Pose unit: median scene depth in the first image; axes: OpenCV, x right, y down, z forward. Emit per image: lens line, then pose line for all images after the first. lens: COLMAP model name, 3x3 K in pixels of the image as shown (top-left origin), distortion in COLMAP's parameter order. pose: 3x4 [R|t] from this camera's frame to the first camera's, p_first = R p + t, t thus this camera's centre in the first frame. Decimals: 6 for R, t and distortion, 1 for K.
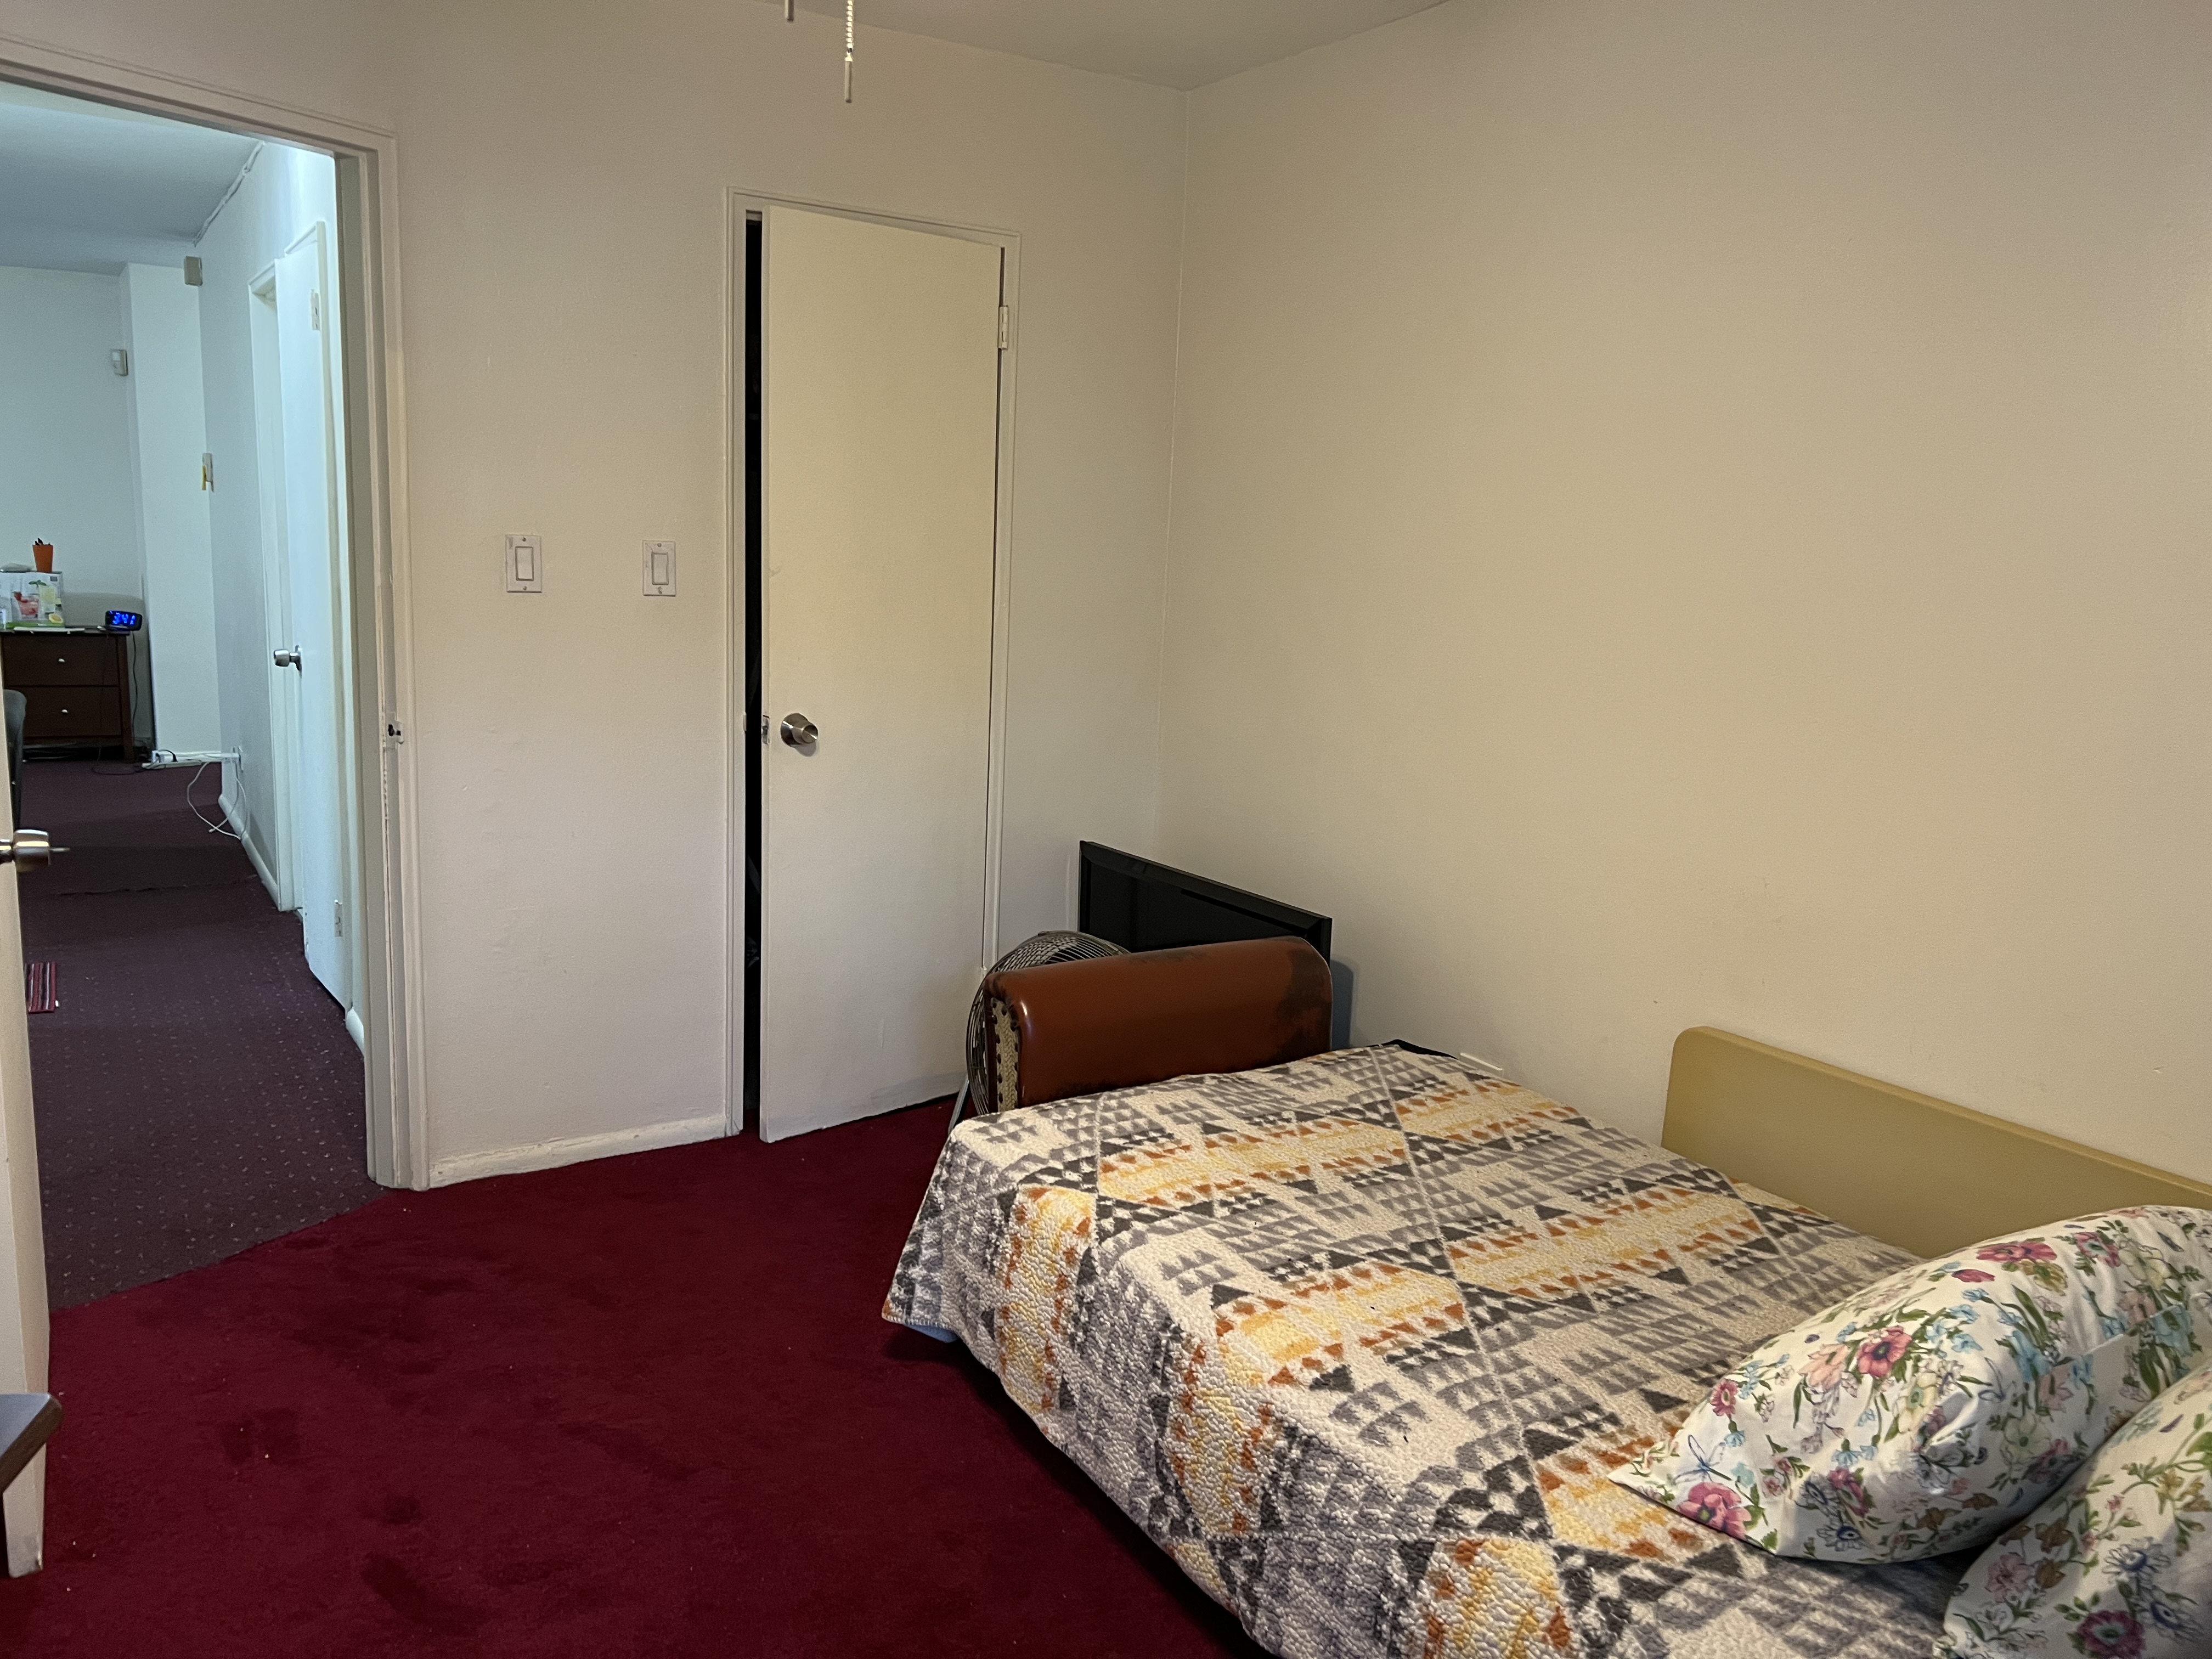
lens RADIAL K [[1669.4, 0, 1106.0], [0, 1669.4, 829.5], [0, 0, 1]] dist [-0.004850, -0.005589]
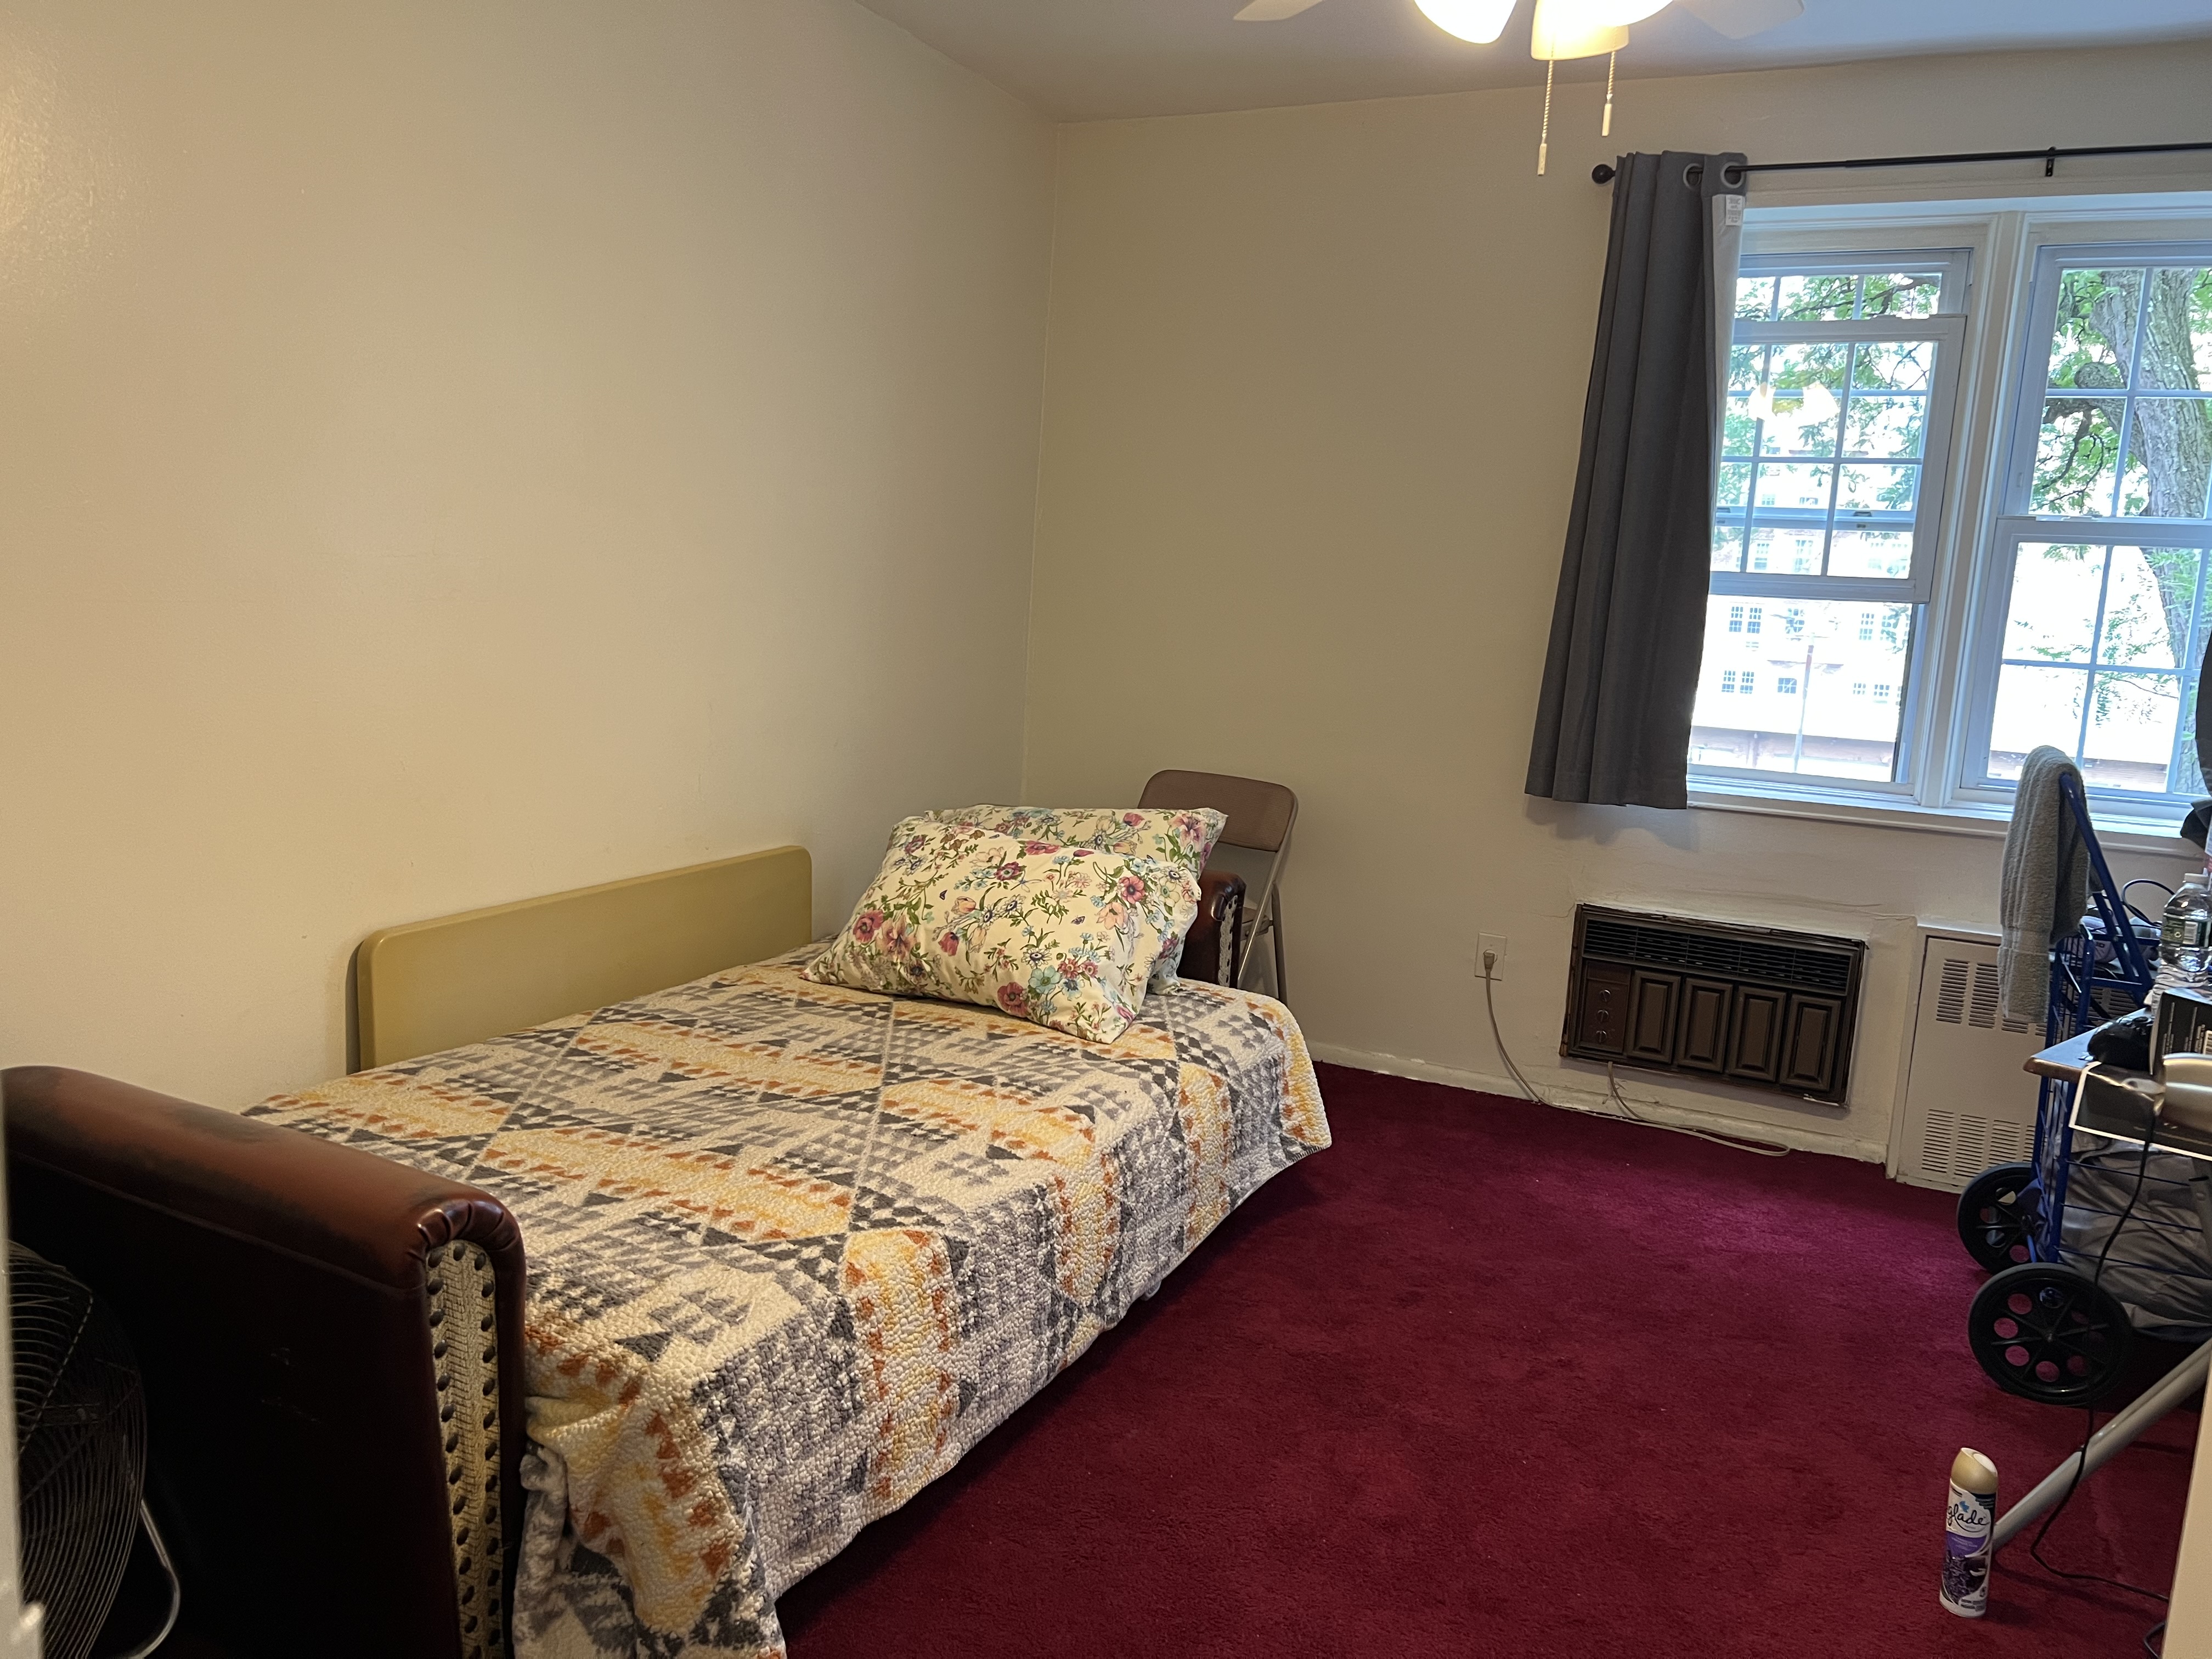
lens RADIAL K [[1669.4, 0, 1106.0], [0, 1669.4, 829.5], [0, 0, 1]] dist [-0.004850, -0.005589]
pose [[-0.548984, -0.197401, 0.812188, -0.773110], [0.062464, 0.959304, 0.275379, -0.213656], [-0.833496, 0.201911, -0.514312, 1.380157]]
